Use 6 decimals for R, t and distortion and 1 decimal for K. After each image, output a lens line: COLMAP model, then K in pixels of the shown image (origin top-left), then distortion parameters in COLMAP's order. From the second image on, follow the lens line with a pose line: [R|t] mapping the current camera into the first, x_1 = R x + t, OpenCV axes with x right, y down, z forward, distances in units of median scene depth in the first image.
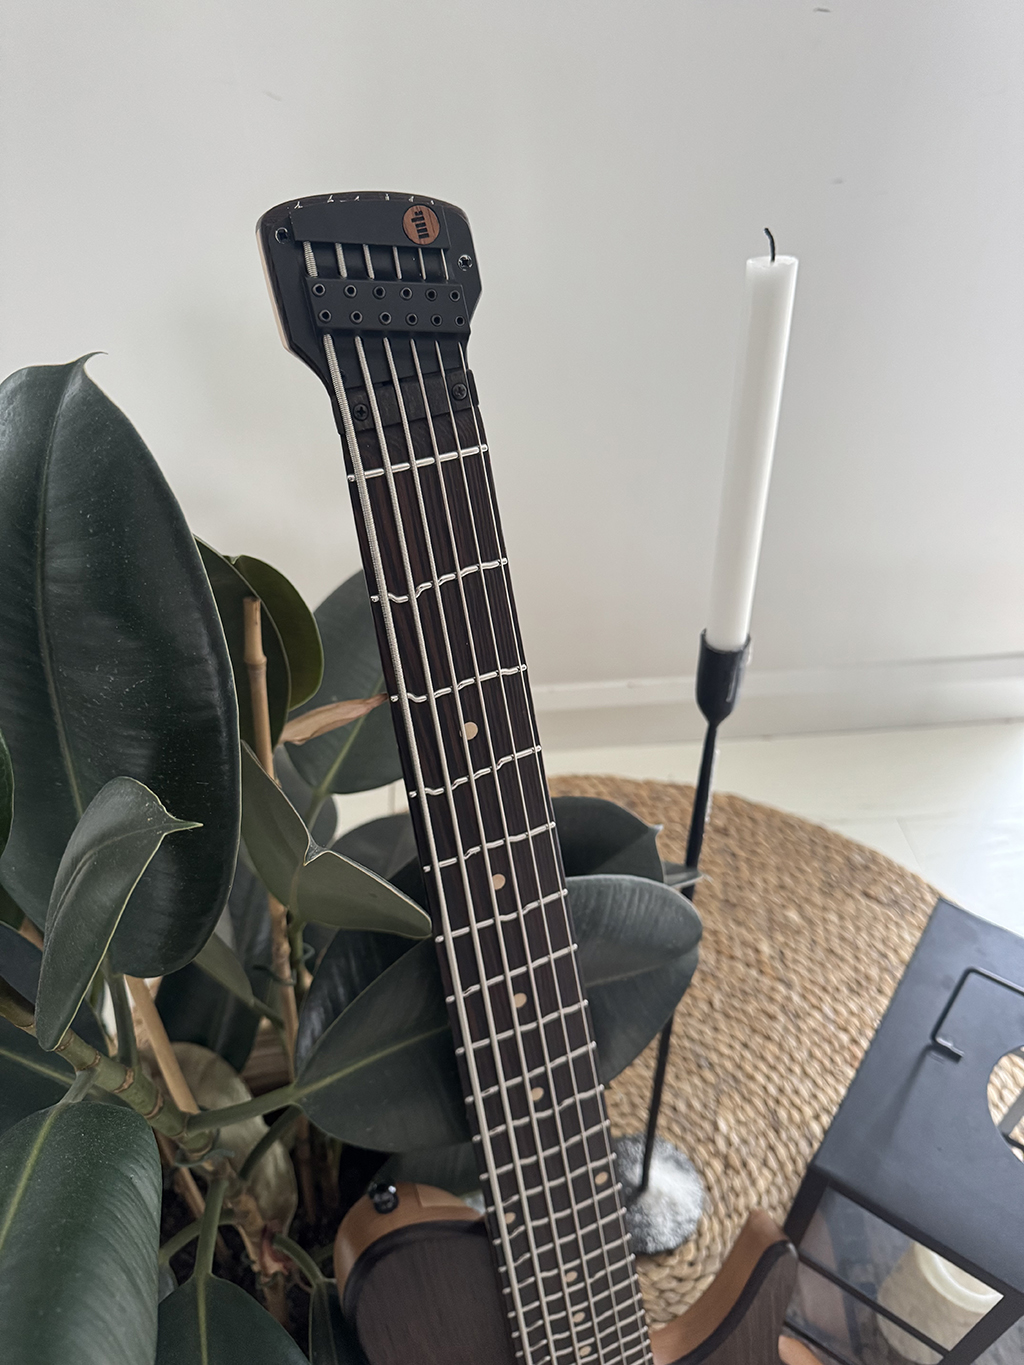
lens RADIAL K [[920.6, 0, 512.0], [0, 920.6, 682.5], [0, 0, 1]] dist [0.055537, -0.000923]
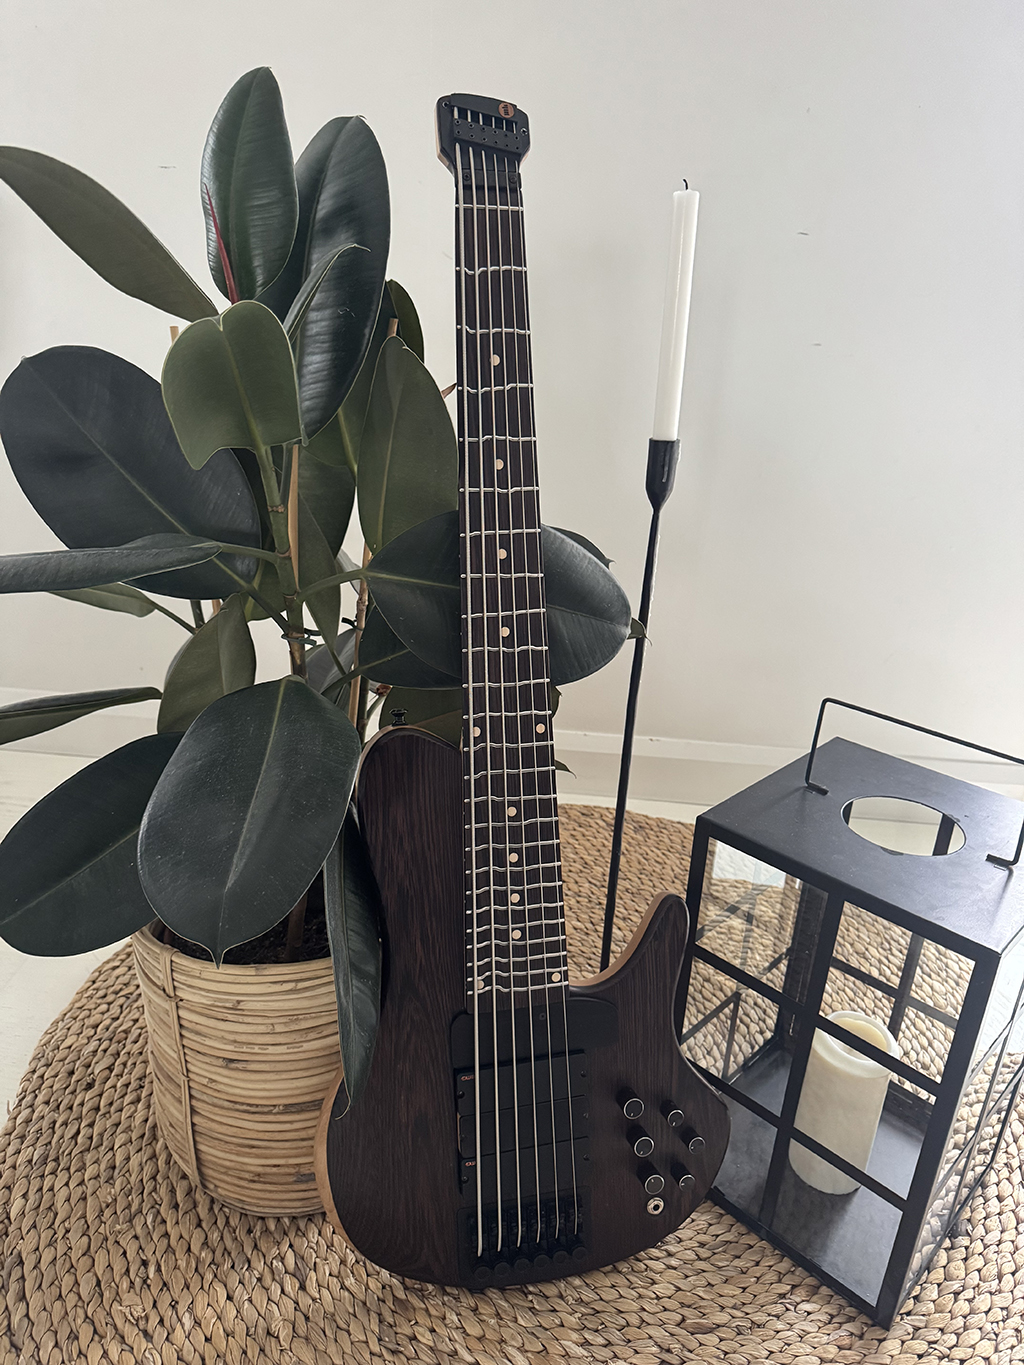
lens RADIAL K [[962.5, 0, 512.0], [0, 962.5, 682.5], [0, 0, 1]] dist [0.045685, -0.006481]
pose [[0.987534, 0.119942, -0.101935, 0.249509], [-0.146329, 0.938174, -0.313717, 1.194572], [0.058005, 0.324722, 0.944029, -0.605034]]
